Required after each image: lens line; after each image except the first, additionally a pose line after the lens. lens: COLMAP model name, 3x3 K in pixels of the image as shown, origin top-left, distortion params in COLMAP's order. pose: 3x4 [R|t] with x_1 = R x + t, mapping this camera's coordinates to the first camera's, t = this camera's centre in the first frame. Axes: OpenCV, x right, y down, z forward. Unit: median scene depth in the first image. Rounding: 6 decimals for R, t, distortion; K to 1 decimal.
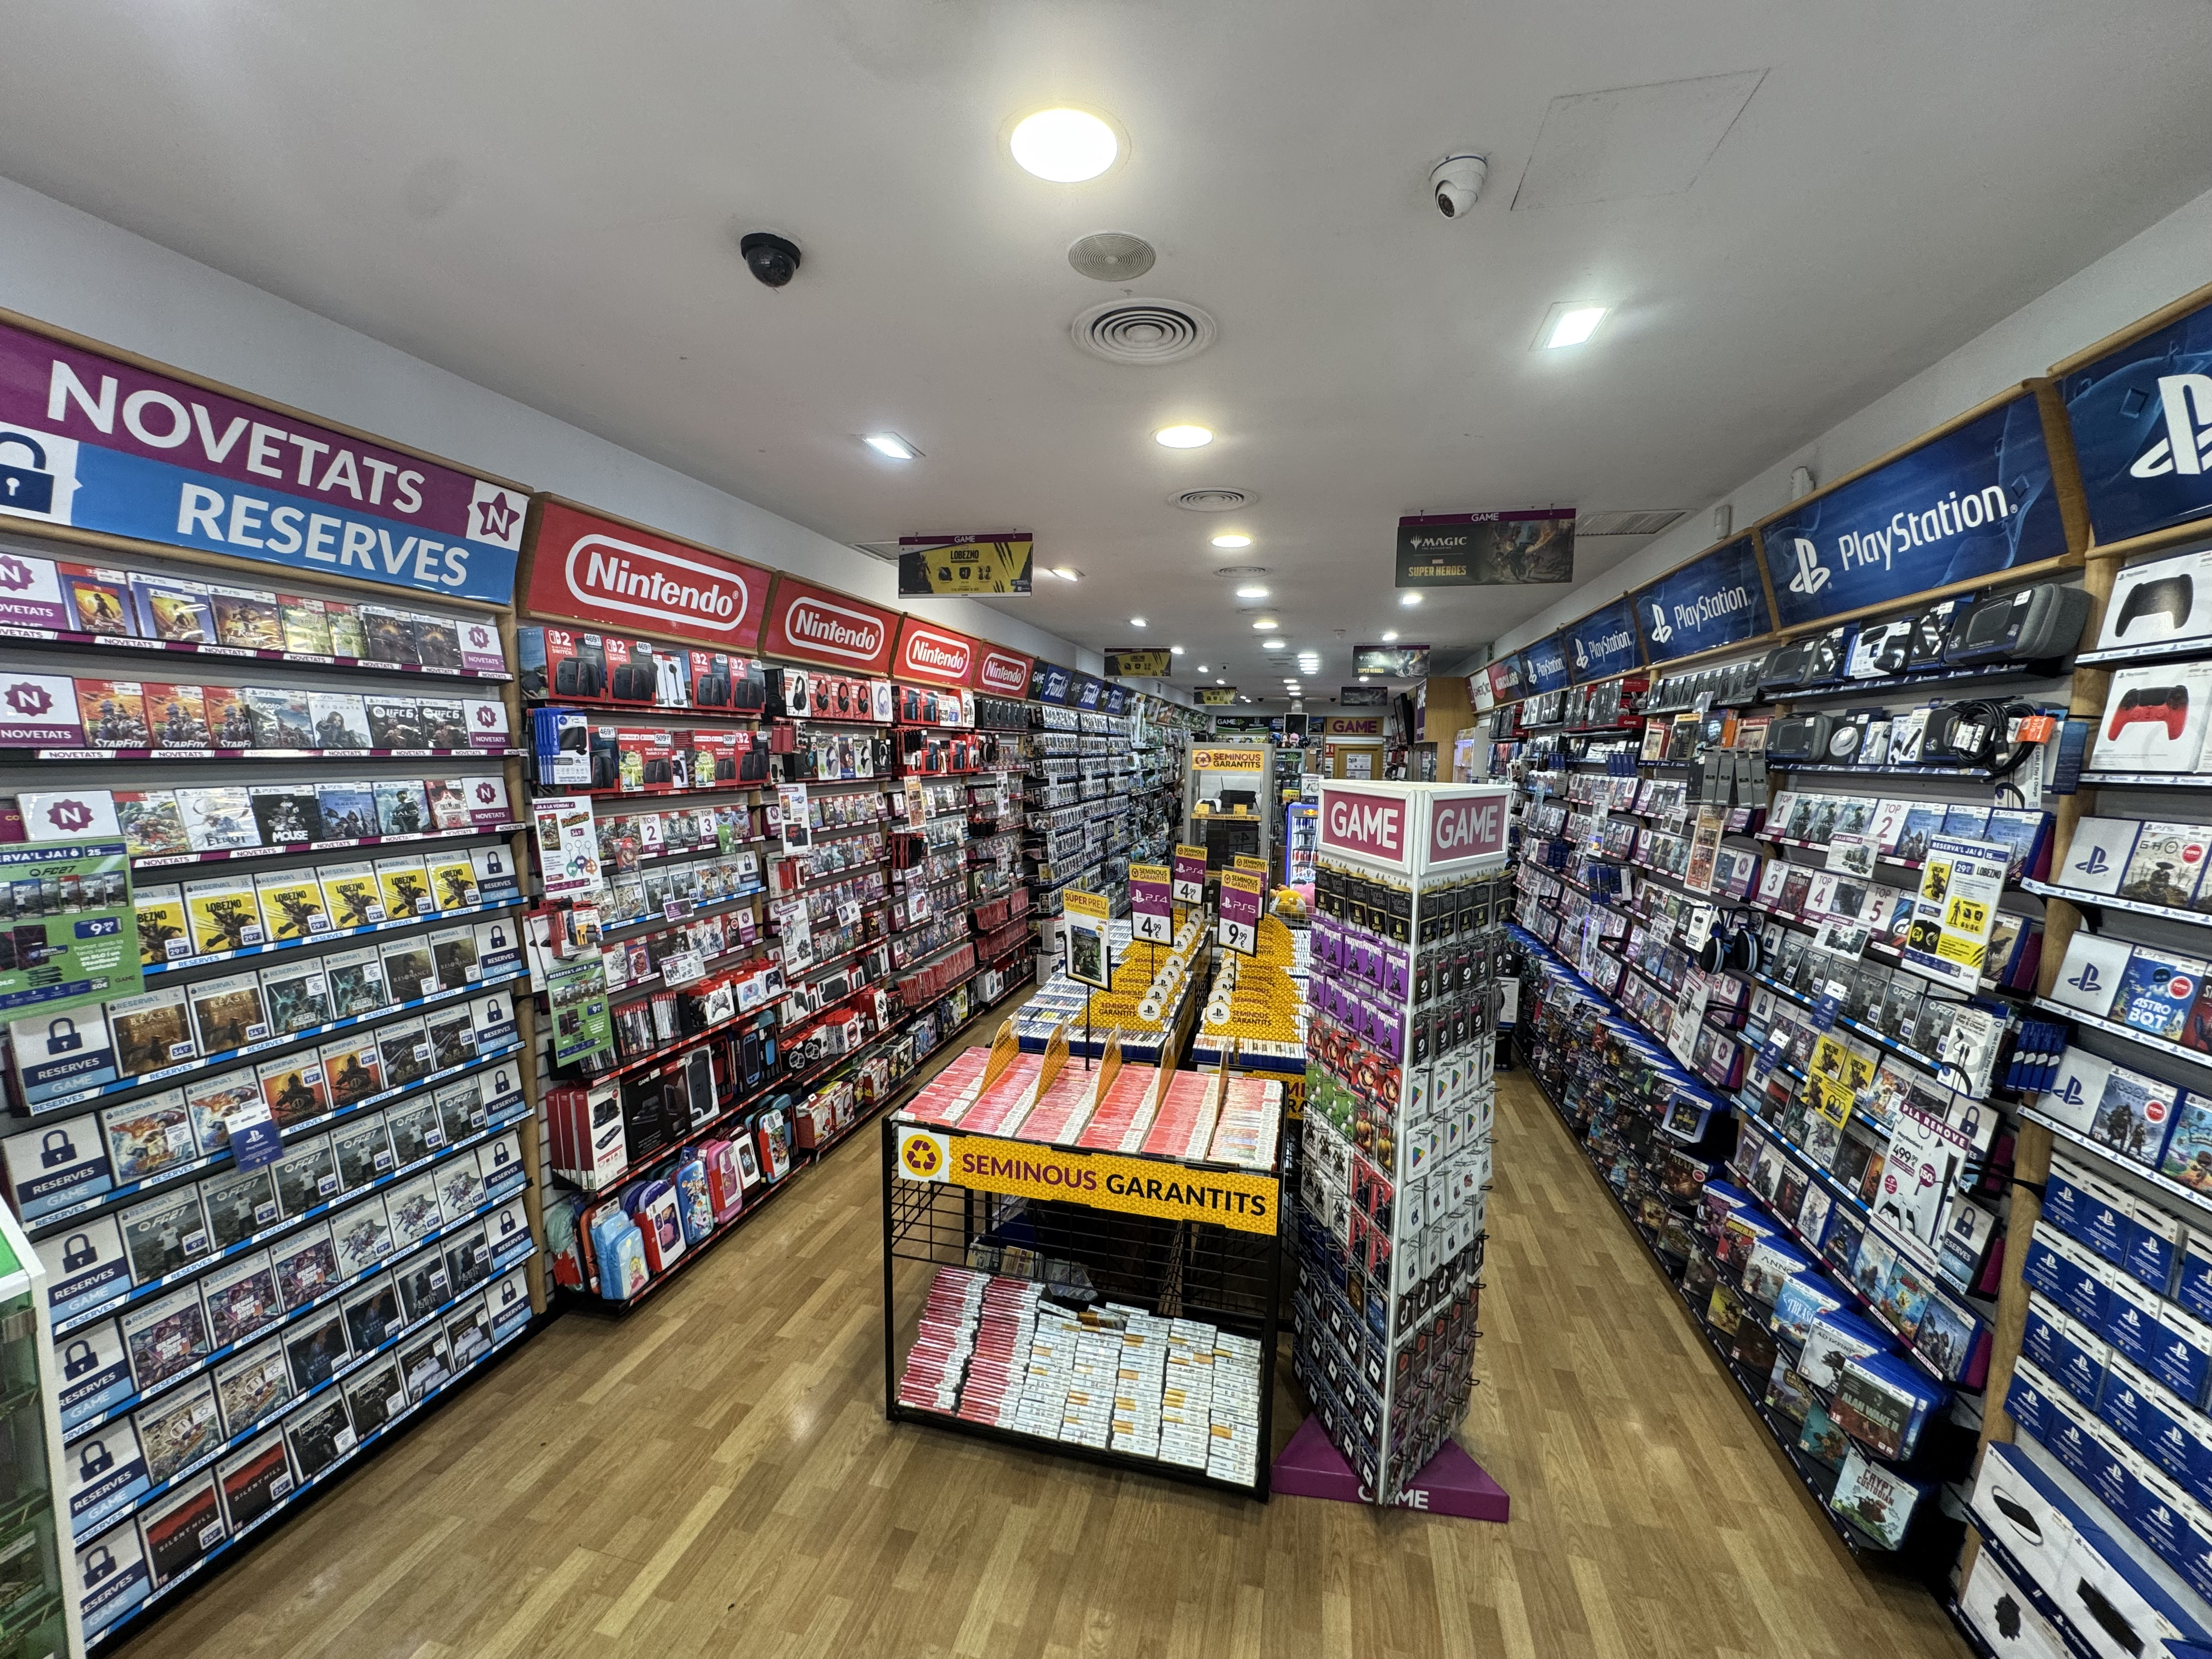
lens RADIAL K [[888.2, 0, 1106.0], [0, 888.2, 829.5], [0, 0, 1]] dist [-0.001811, -0.000199]
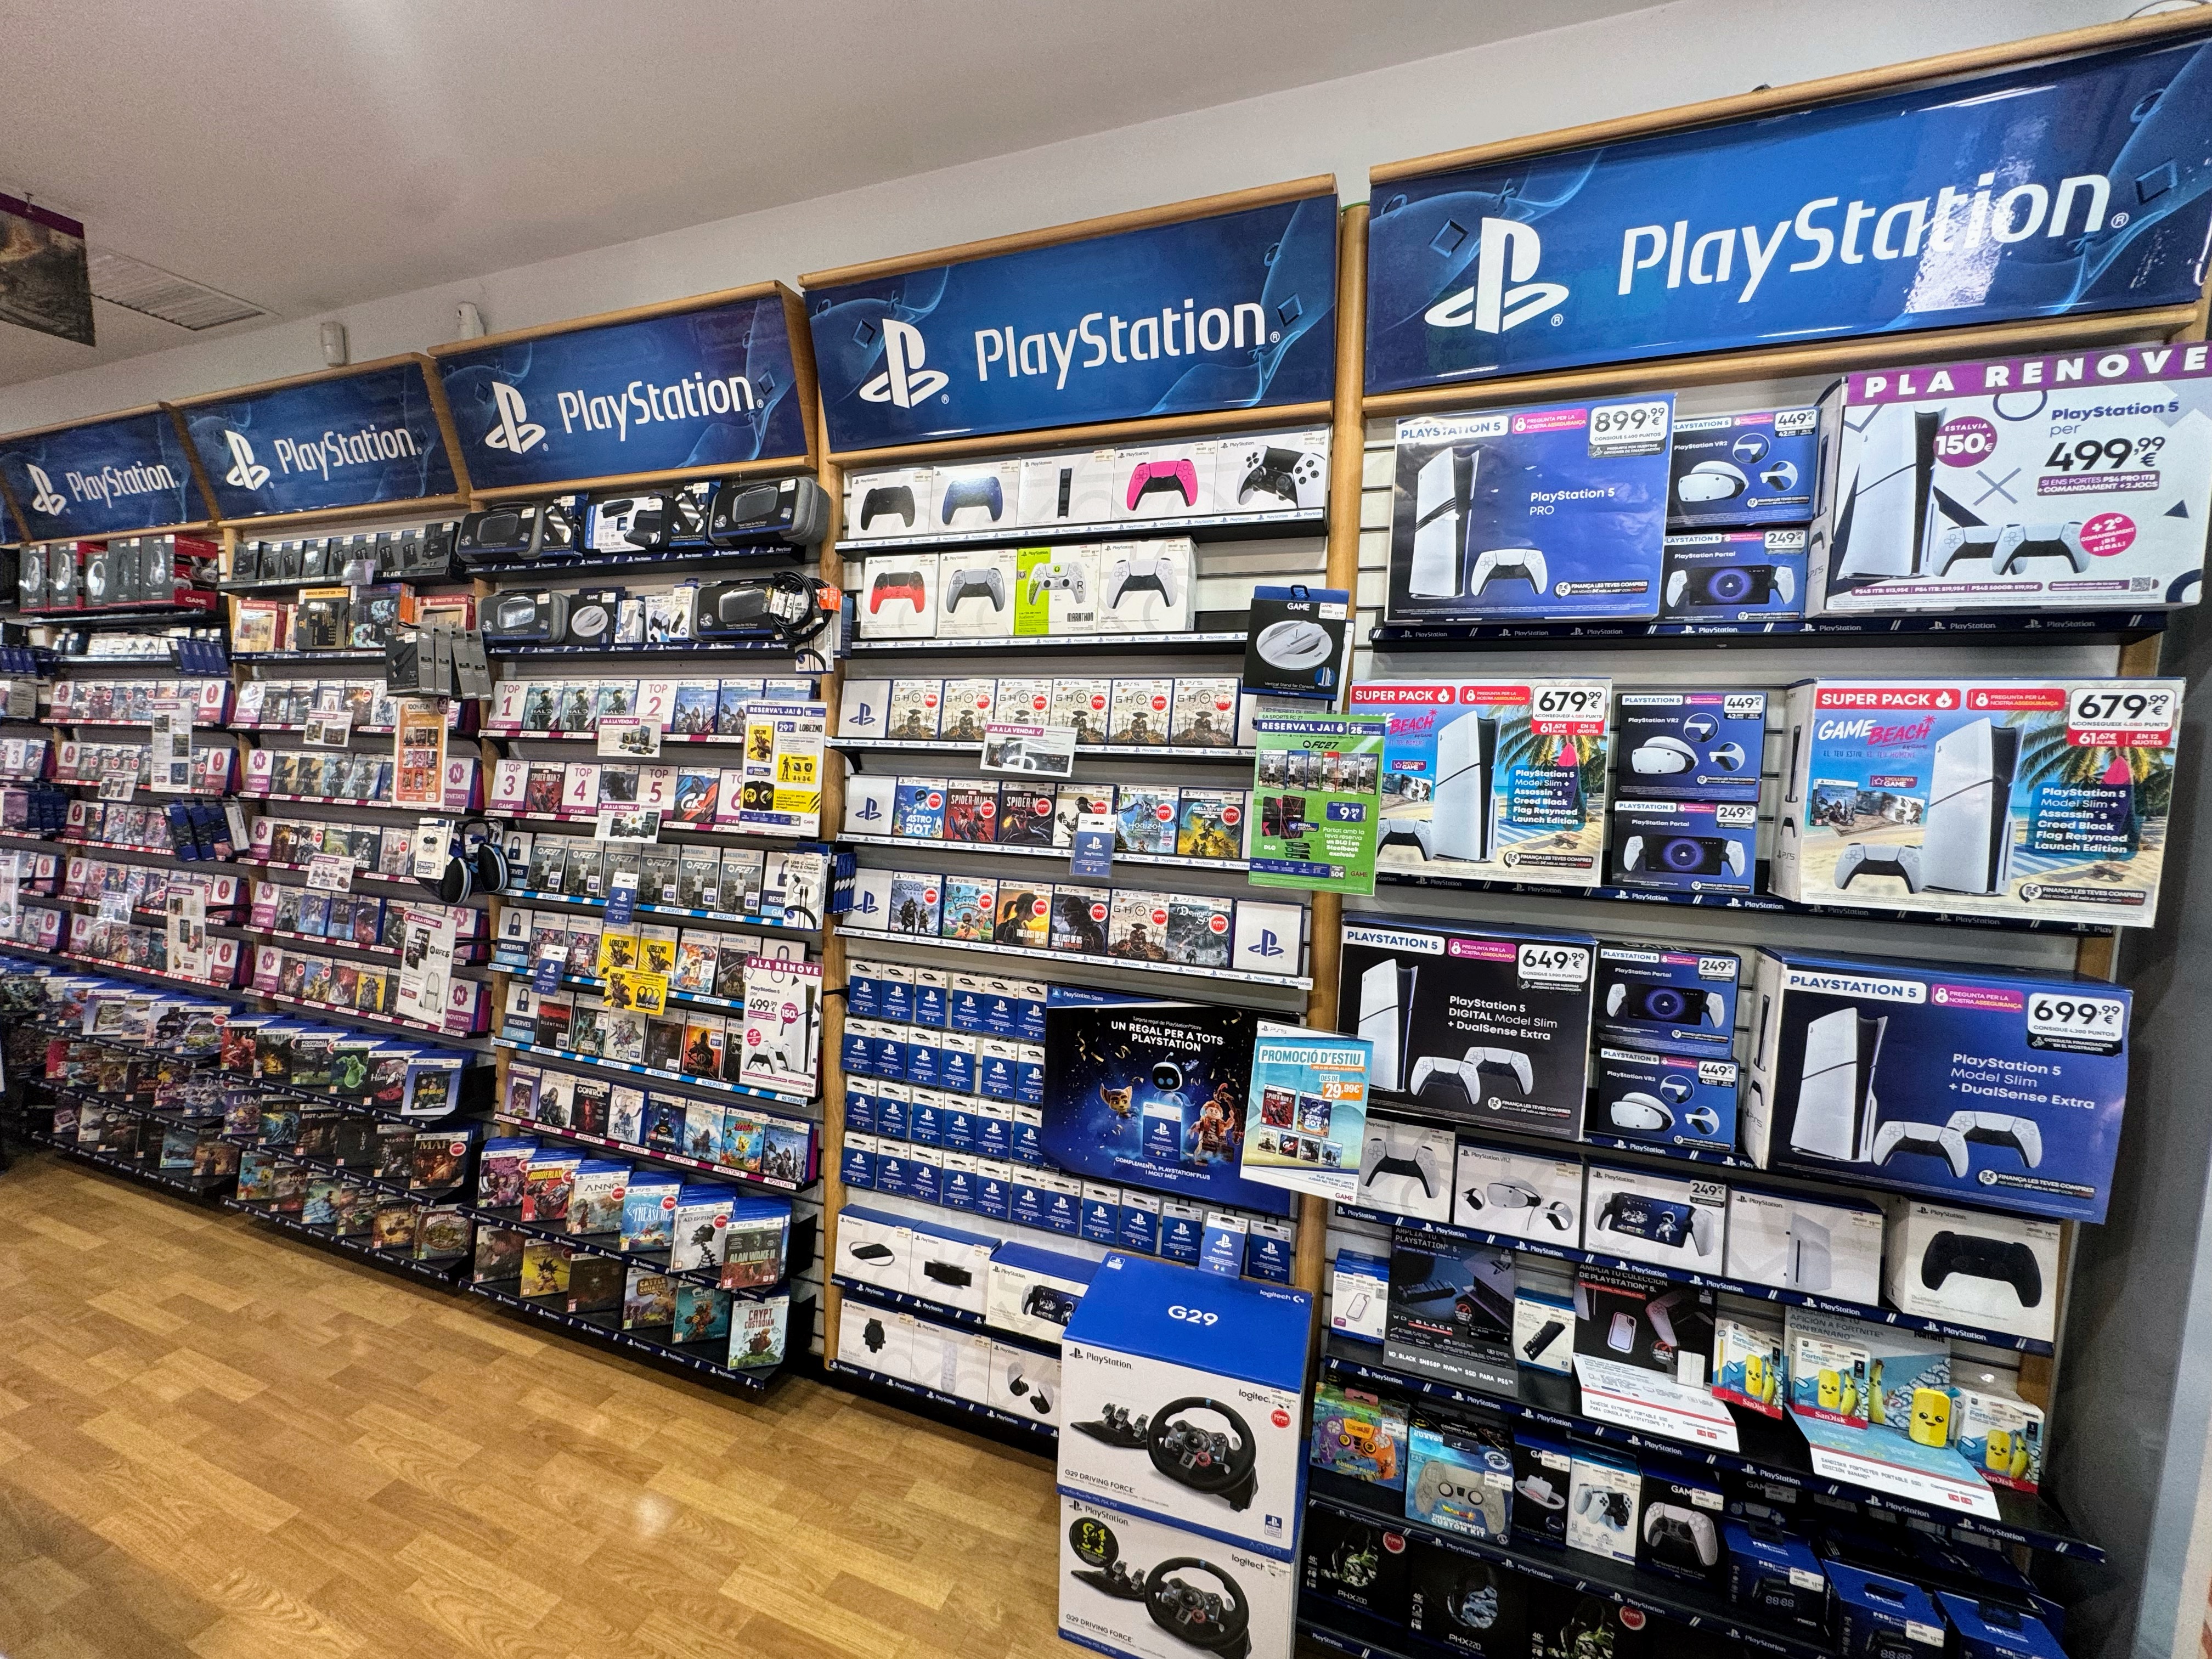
lens RADIAL K [[886.7, 0, 1106.0], [0, 886.7, 829.5], [0, 0, 1]] dist [-0.002643, 0.000239]
pose [[0.121763, -0.115833, 0.985777, -0.057827], [0.069842, 0.991705, 0.107903, 0.059853], [-0.990099, 0.055710, 0.128843, 0.362857]]
